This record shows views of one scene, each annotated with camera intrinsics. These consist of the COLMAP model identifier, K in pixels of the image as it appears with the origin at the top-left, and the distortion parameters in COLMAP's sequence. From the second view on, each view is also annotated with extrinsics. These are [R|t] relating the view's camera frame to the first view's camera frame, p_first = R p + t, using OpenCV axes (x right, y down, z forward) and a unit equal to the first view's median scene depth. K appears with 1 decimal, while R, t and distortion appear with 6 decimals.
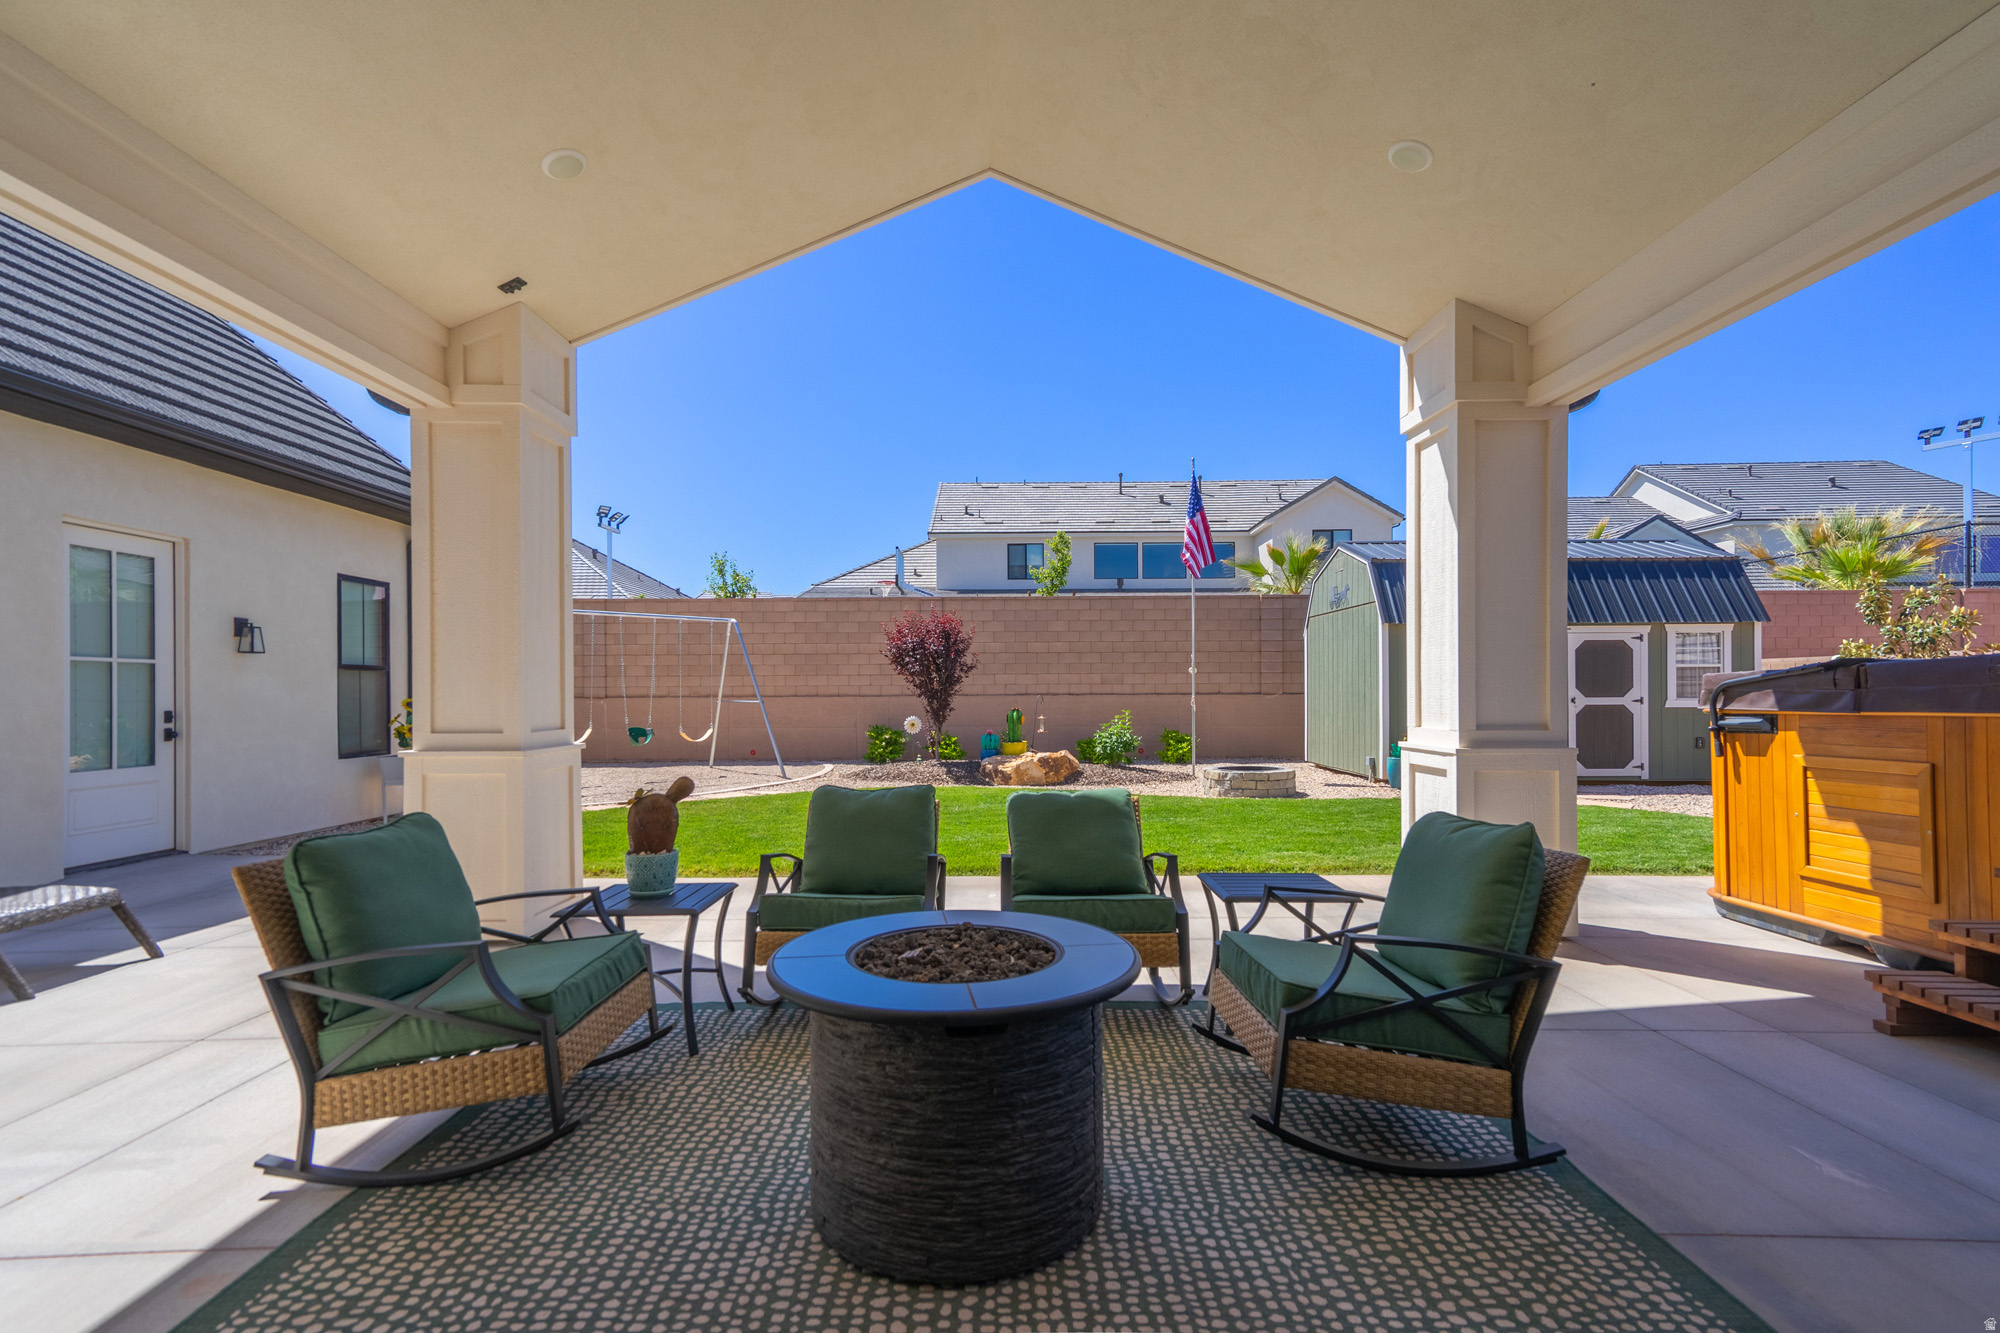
lens RADIAL K [[916.4, 0, 1001.9], [0, 916.4, 674.5], [0, 0, 1]] dist [-0.003168, 0.000069]
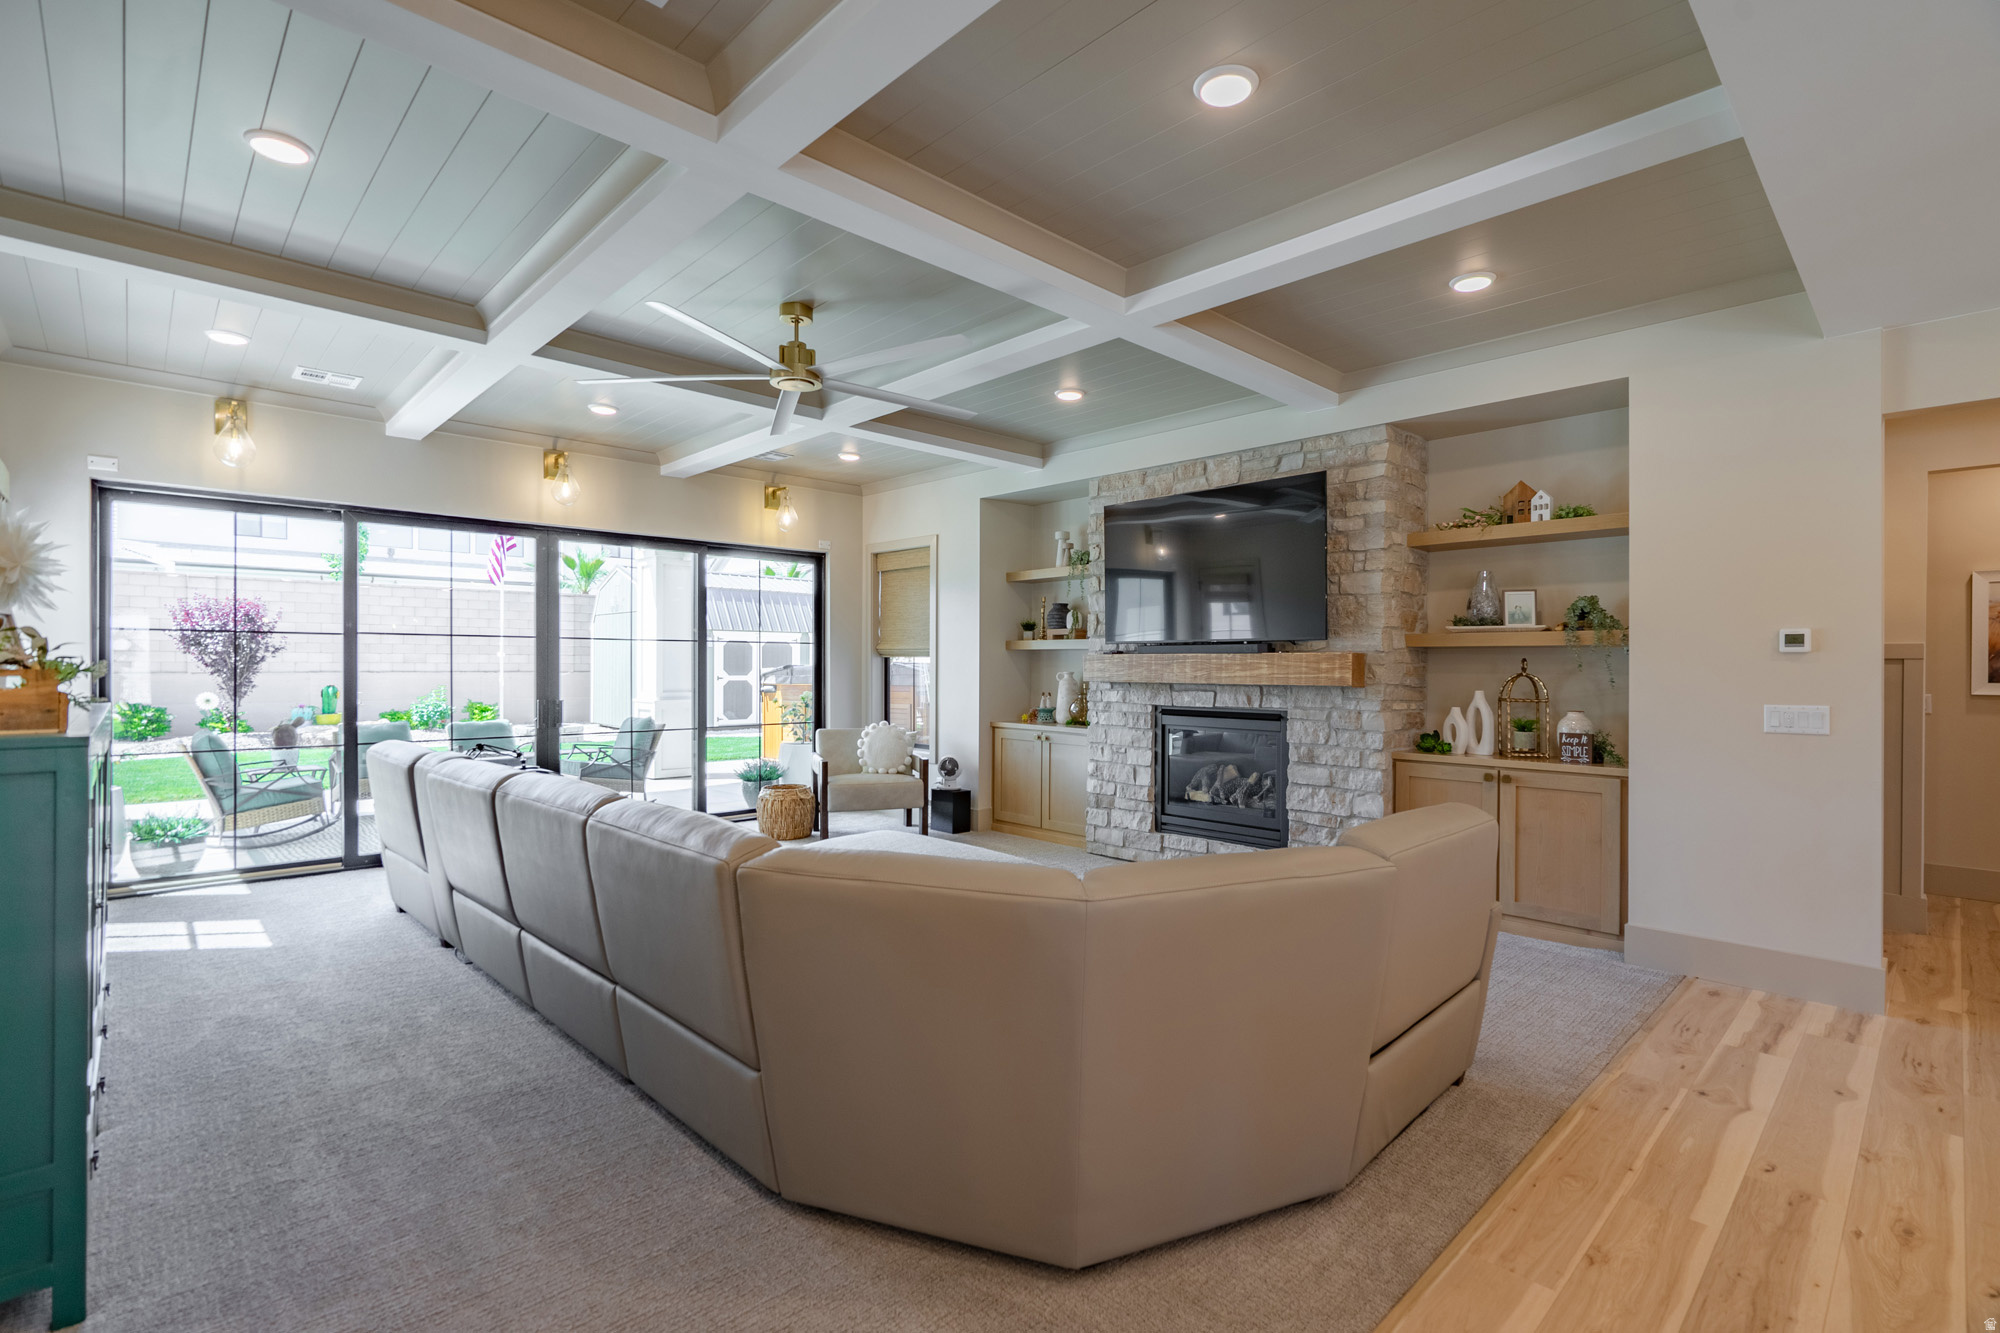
lens RADIAL K [[913.4, 0, 1000.0], [0, 913.4, 666.5], [0, 0, 1]] dist [0.003083, 0.000670]
pose [[0.741117, 0.007178, 0.671338, -0.128464], [-0.020347, 0.999724, 0.011772, -0.016533], [-0.671068, -0.022384, 0.741058, -0.409217]]
